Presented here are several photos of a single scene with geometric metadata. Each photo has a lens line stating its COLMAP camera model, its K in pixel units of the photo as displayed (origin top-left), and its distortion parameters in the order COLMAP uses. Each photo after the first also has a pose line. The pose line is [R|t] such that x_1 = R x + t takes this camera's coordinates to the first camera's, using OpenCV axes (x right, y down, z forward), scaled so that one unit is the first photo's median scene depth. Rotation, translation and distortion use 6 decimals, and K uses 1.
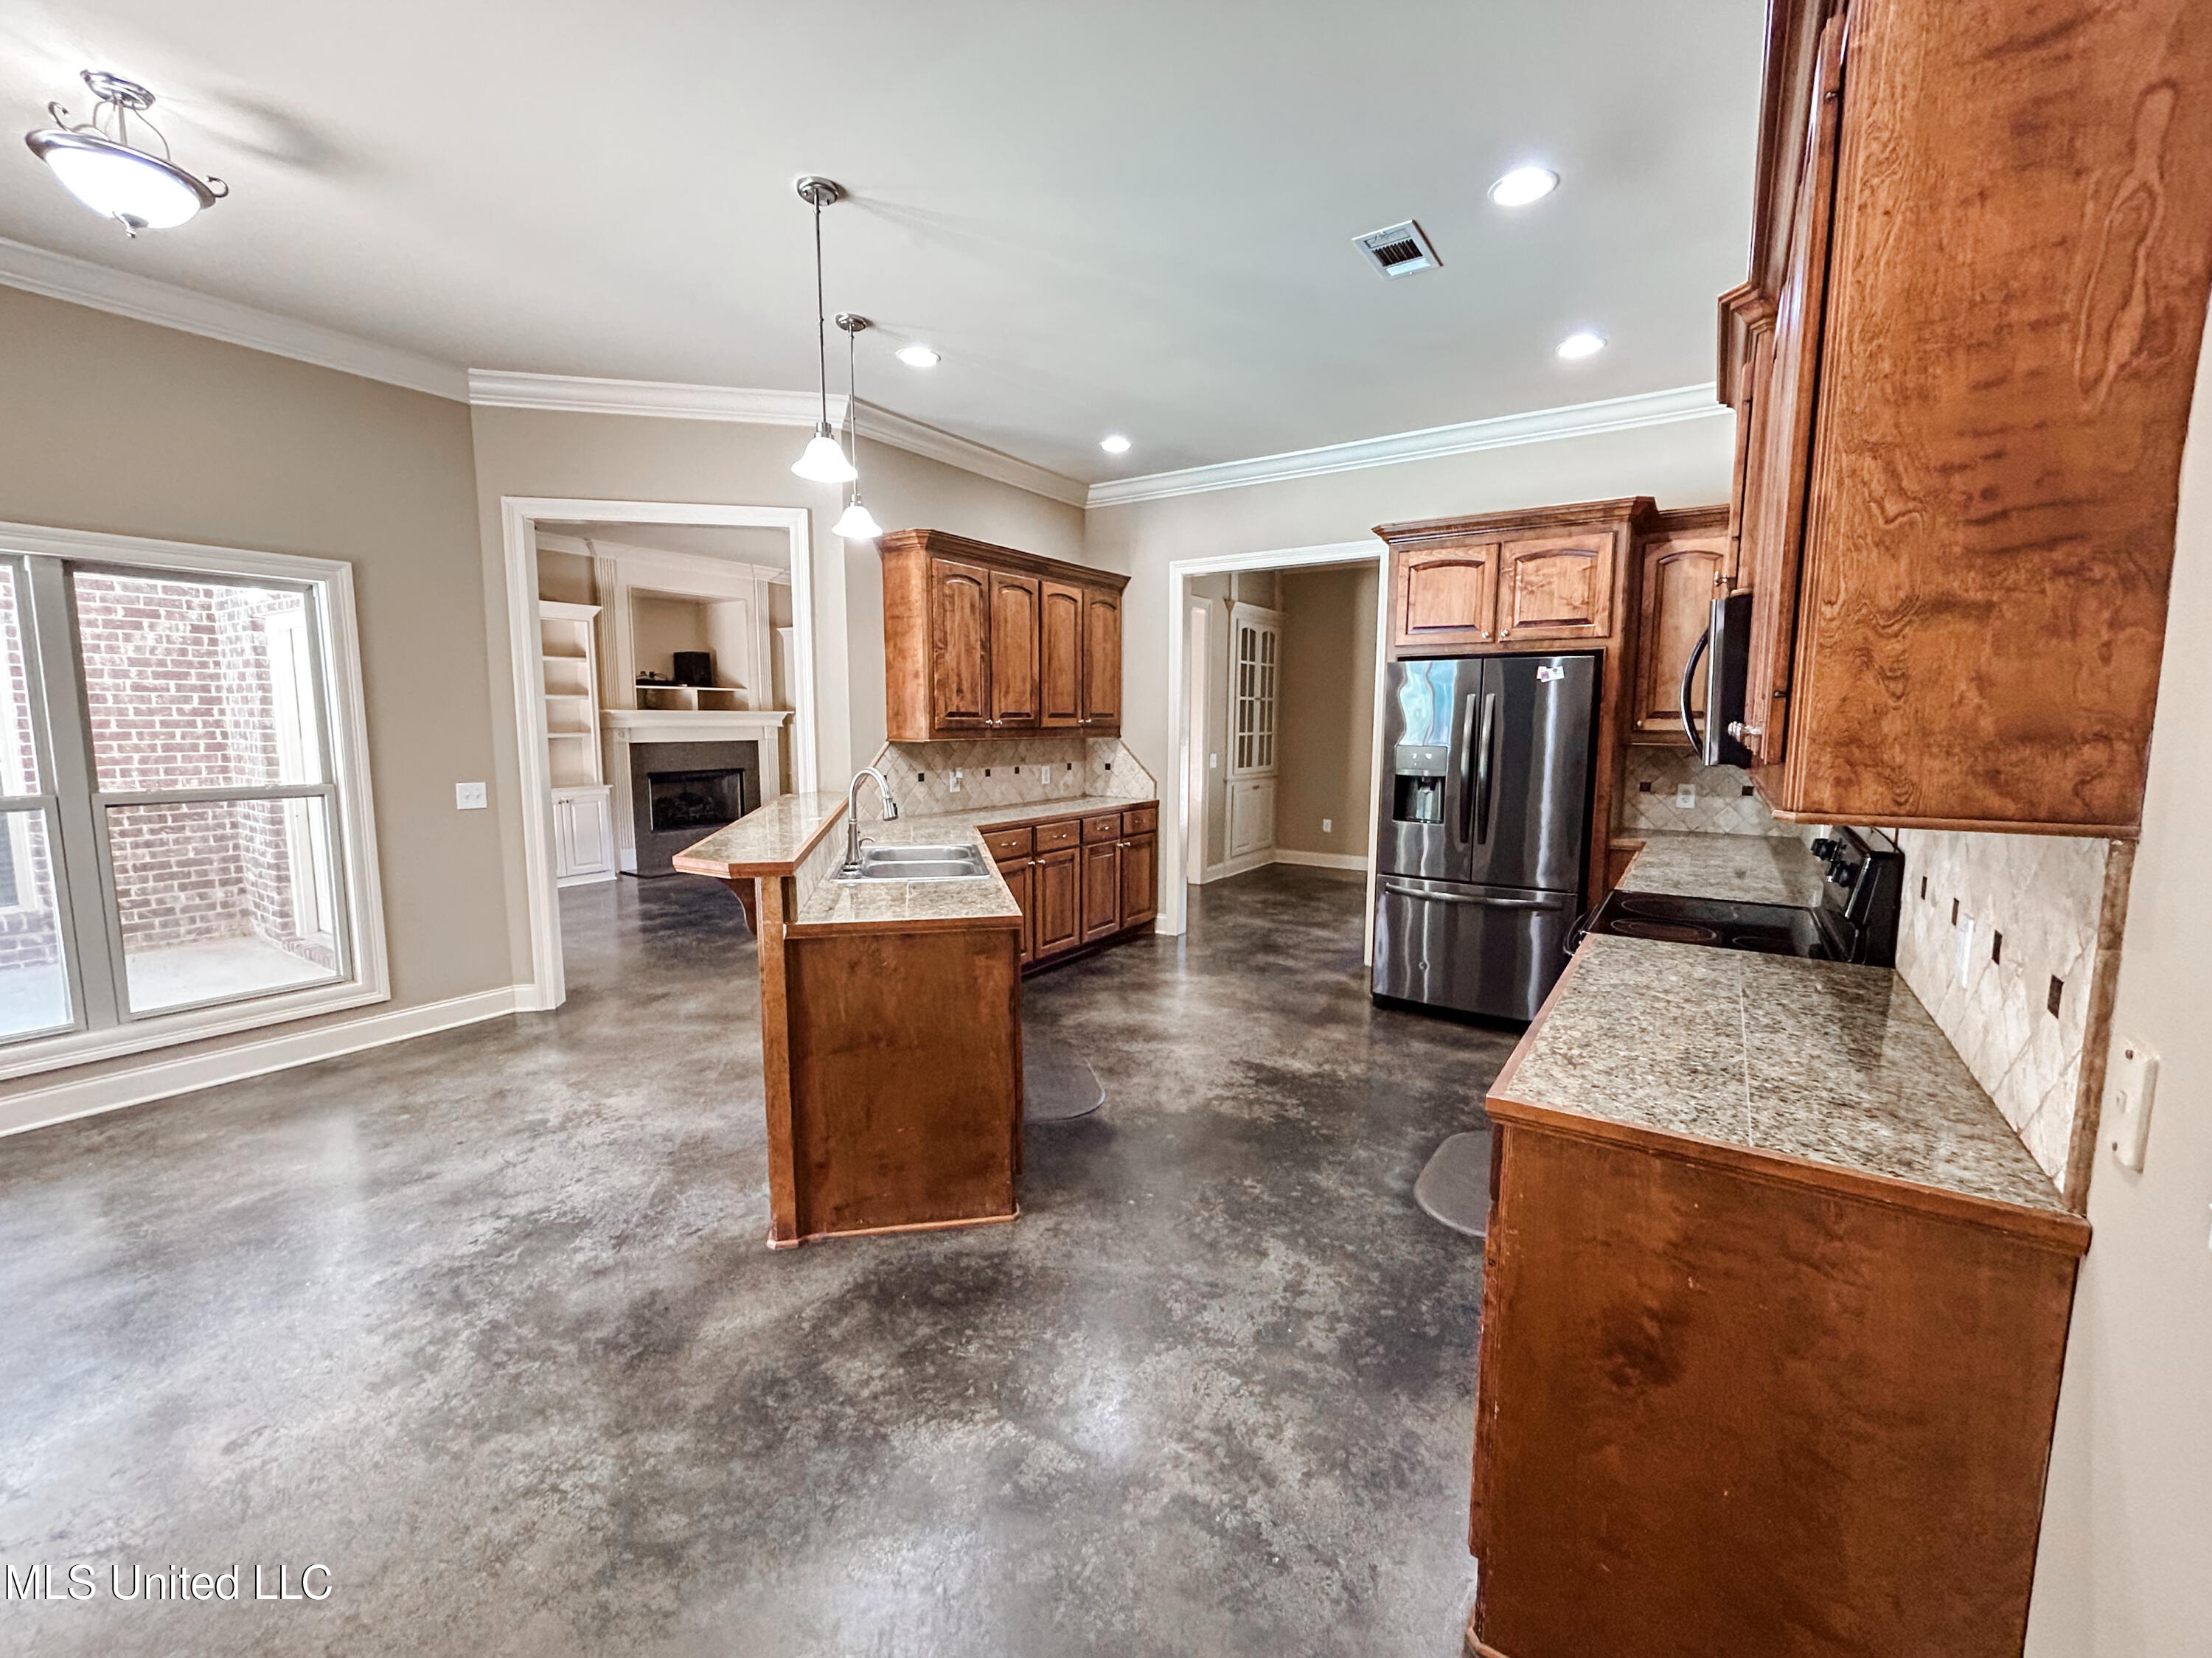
lens RADIAL K [[912.6, 0, 1106.0], [0, 912.6, 829.0], [0, 0, 1]] dist [-0.000253, 0.000743]
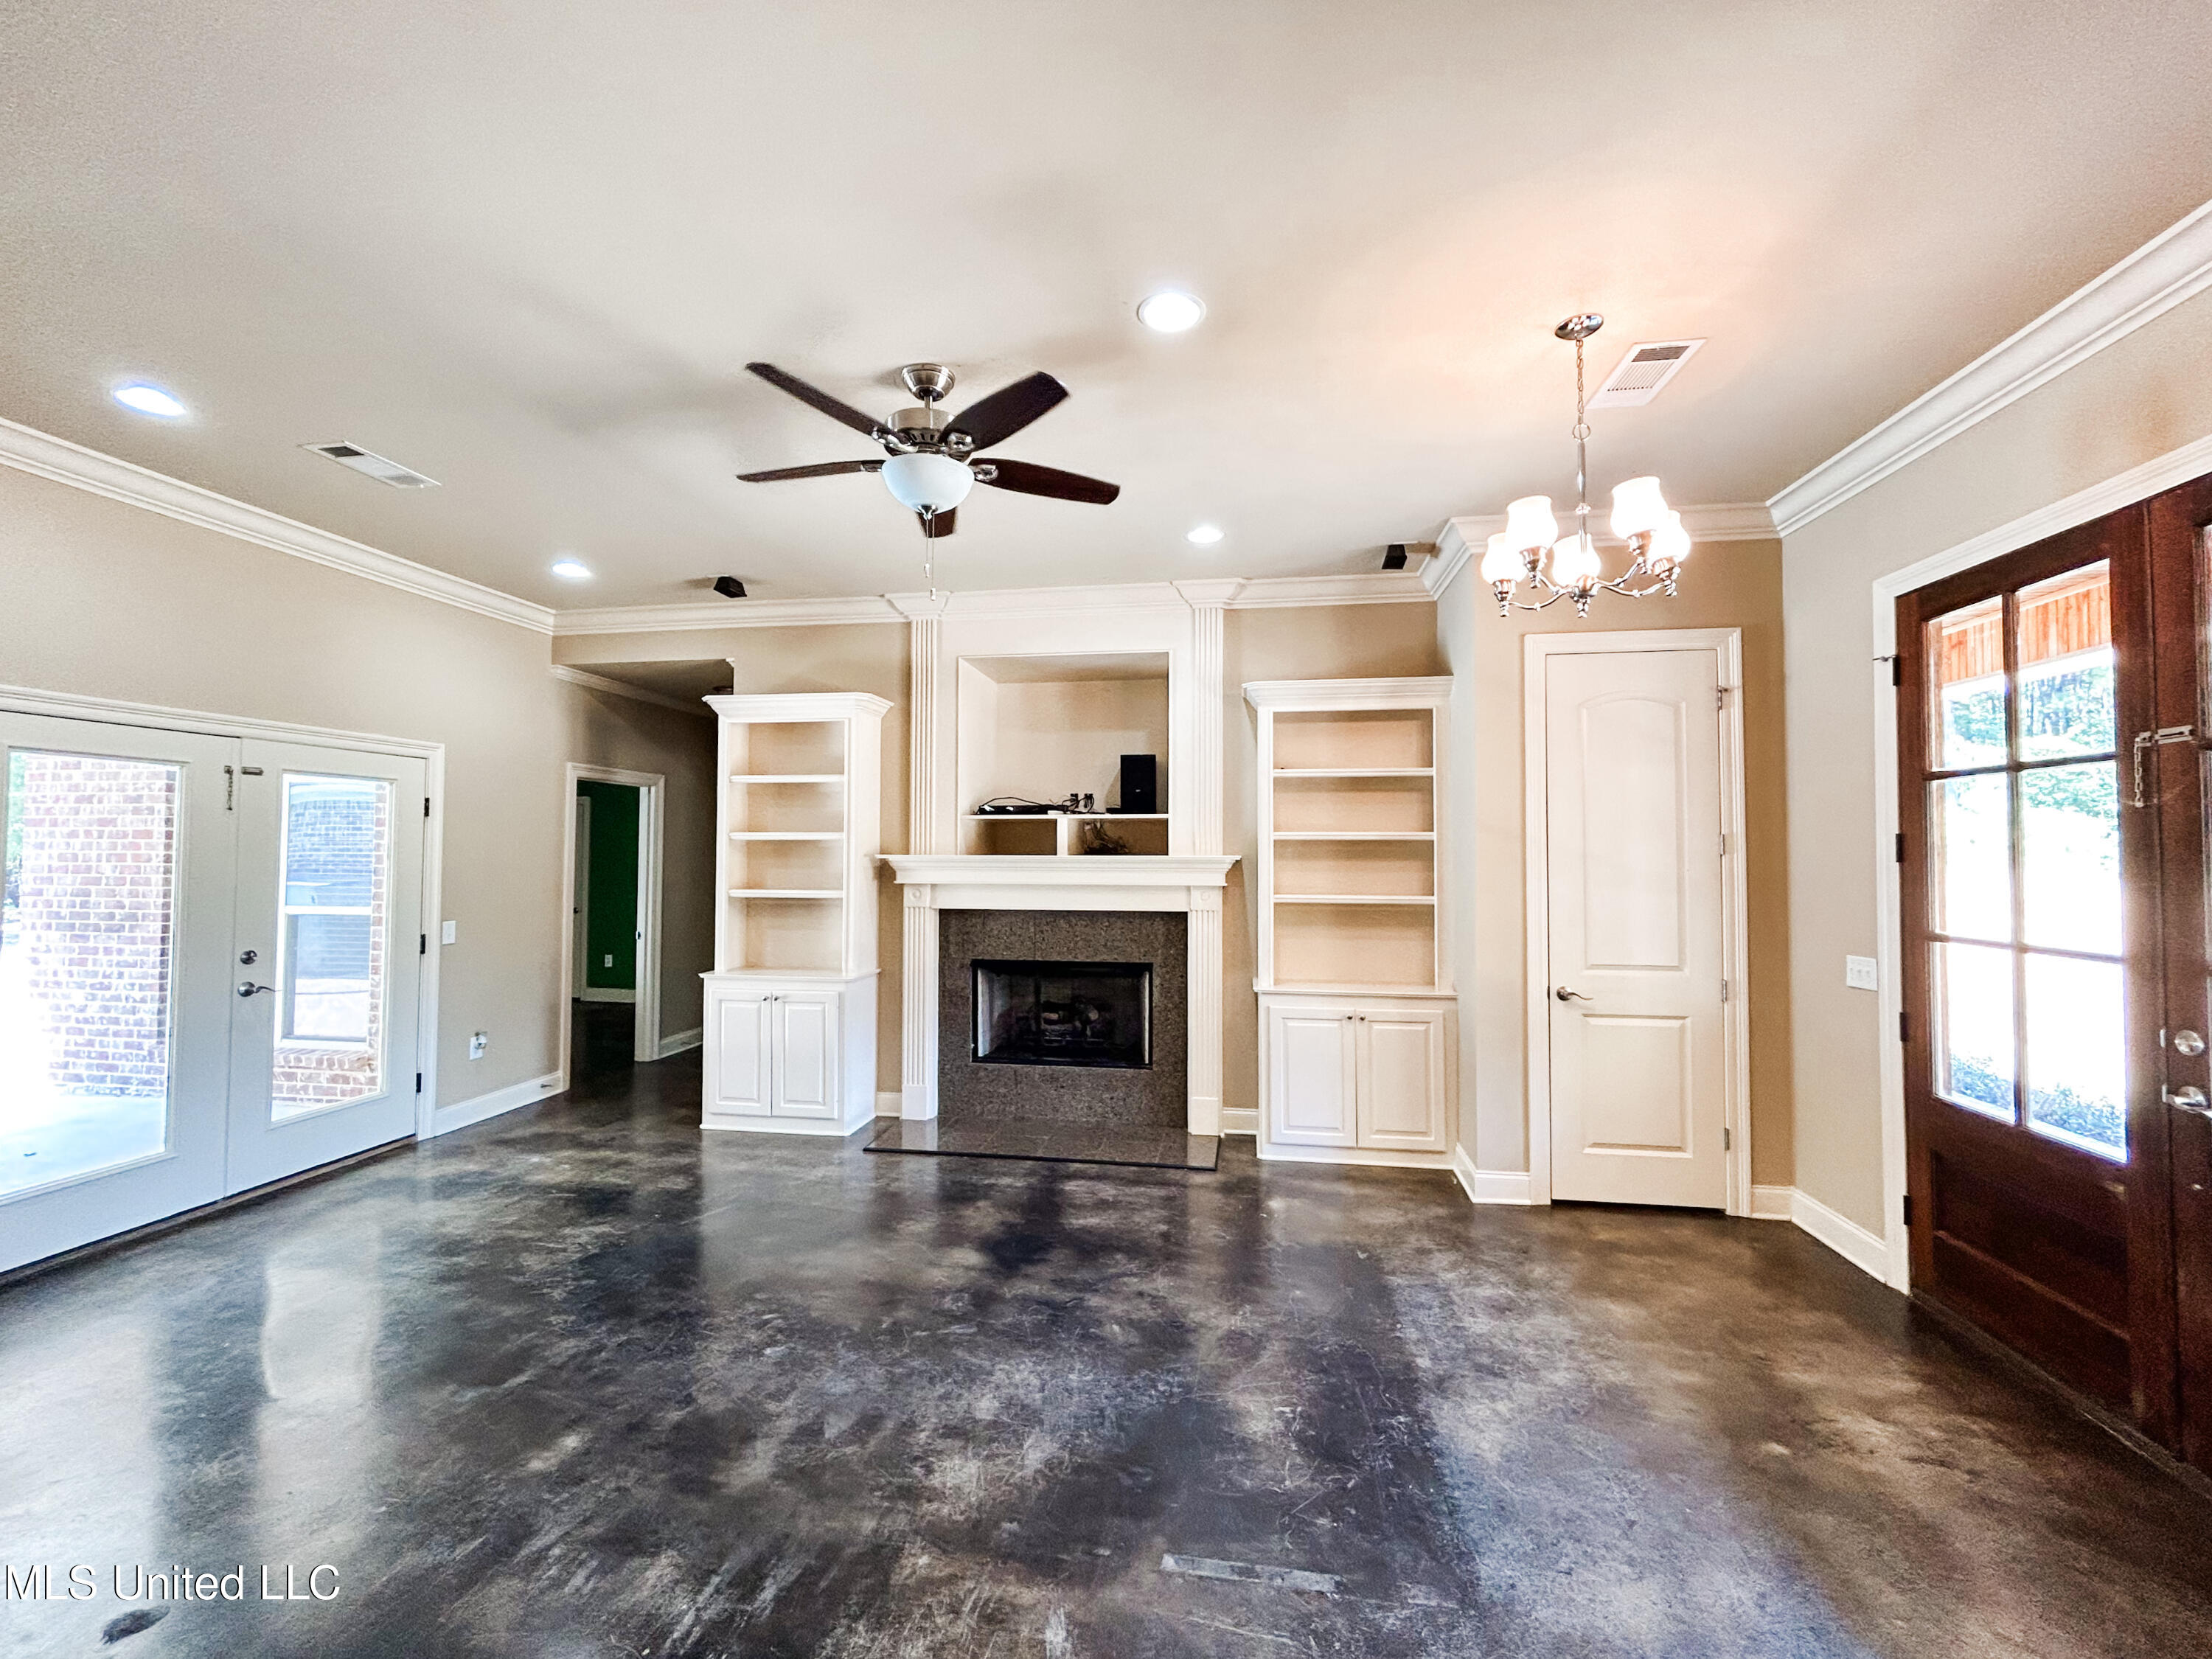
lens RADIAL K [[912.7, 0, 1106.0], [0, 912.7, 829.5], [0, 0, 1]] dist [-0.000253, 0.000743]
pose [[0.419091, -0.025609, -0.907583, 0.077576], [-0.112099, 0.990495, -0.079711, -0.108443], [0.900998, 0.135145, 0.412236, 0.815114]]
